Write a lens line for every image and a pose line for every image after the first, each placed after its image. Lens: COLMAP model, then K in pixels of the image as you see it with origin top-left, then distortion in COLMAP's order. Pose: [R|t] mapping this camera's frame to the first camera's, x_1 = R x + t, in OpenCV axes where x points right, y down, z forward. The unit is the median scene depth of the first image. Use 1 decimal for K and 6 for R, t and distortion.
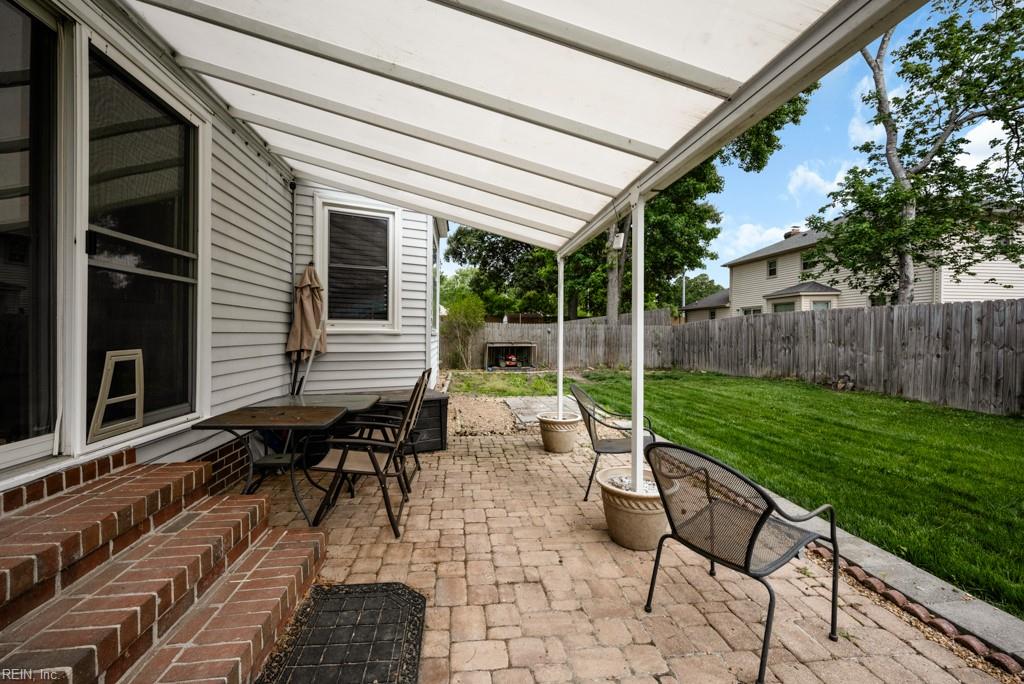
lens RADIAL K [[439.2, 0, 504.1], [0, 439.2, 328.2], [0, 0, 1]] dist [0.000539, -0.000116]
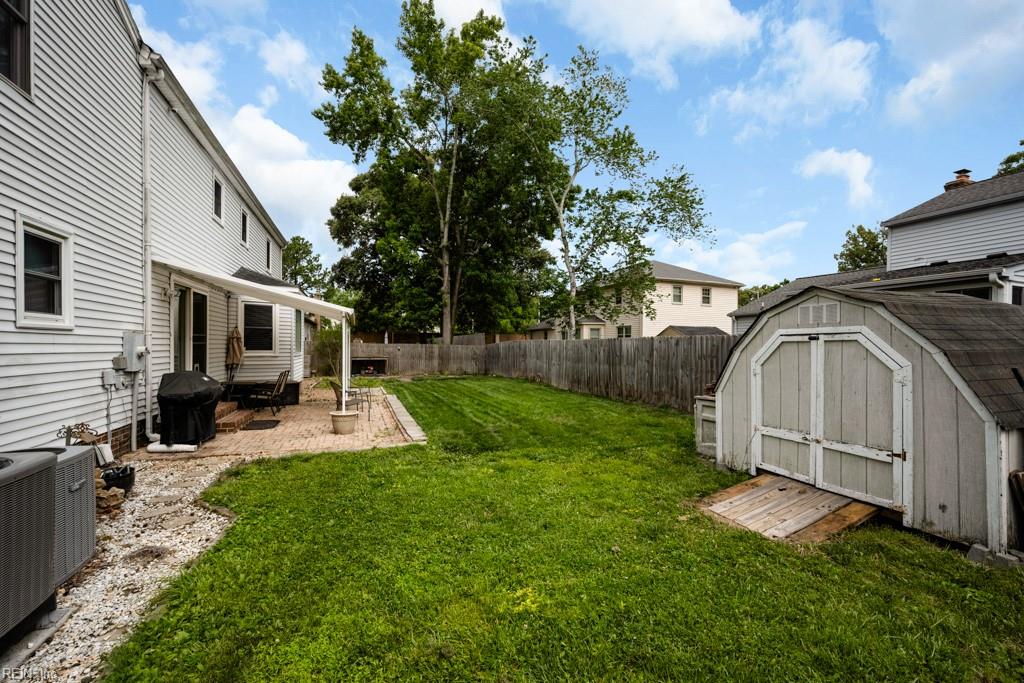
lens RADIAL K [[430.6, 0, 512.0], [0, 430.6, 341.5], [0, 0, 1]] dist [0.000917, 0.000288]
pose [[0.970238, 0.006043, 0.242079, 0.181860], [-0.006865, 0.999973, 0.002555, -0.035205], [-0.242057, -0.004140, 0.970253, -0.664090]]
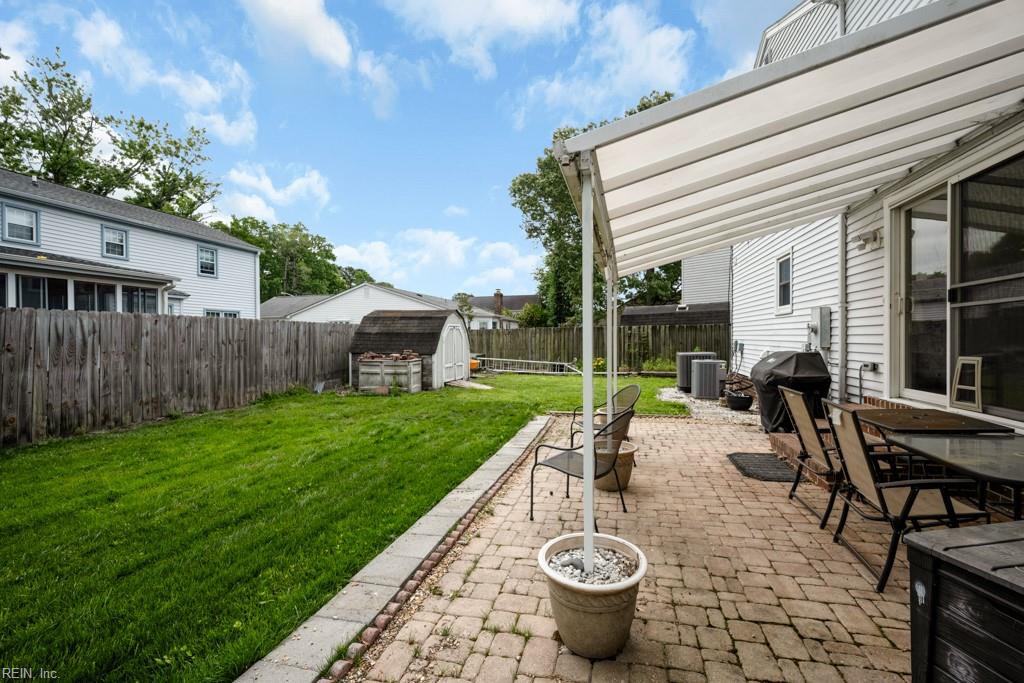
lens RADIAL K [[461.7, 0, 512.0], [0, 461.7, 341.5], [0, 0, 1]] dist [0.000906, 0.000183]
pose [[-0.941189, 0.006745, 0.337813, 0.019293], [0.006406, 0.999977, -0.002118, -0.001941], [-0.337820, 0.000171, -0.941211, 0.615568]]
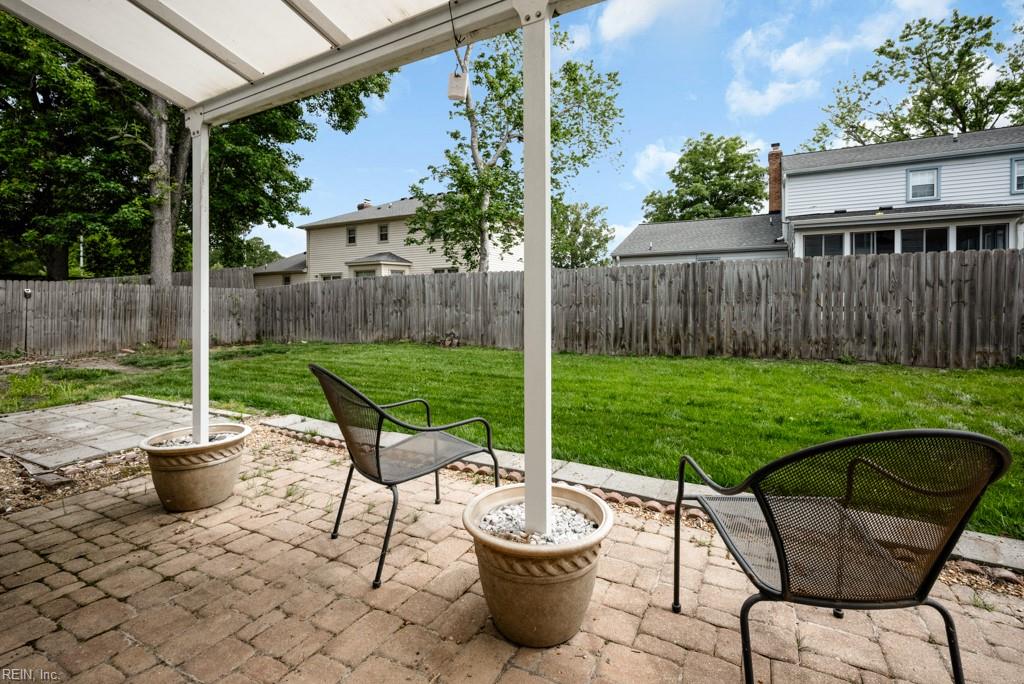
lens RADIAL K [[446.8, 0, 548.2], [0, 446.8, 307.6], [0, 0, 1]] dist [-0.001984, 0.000184]
pose [[0.534275, -0.014104, 0.845193, -0.040671], [-0.003191, 0.999820, 0.018701, 0.017494], [-0.845305, -0.012688, 0.534134, 0.163382]]
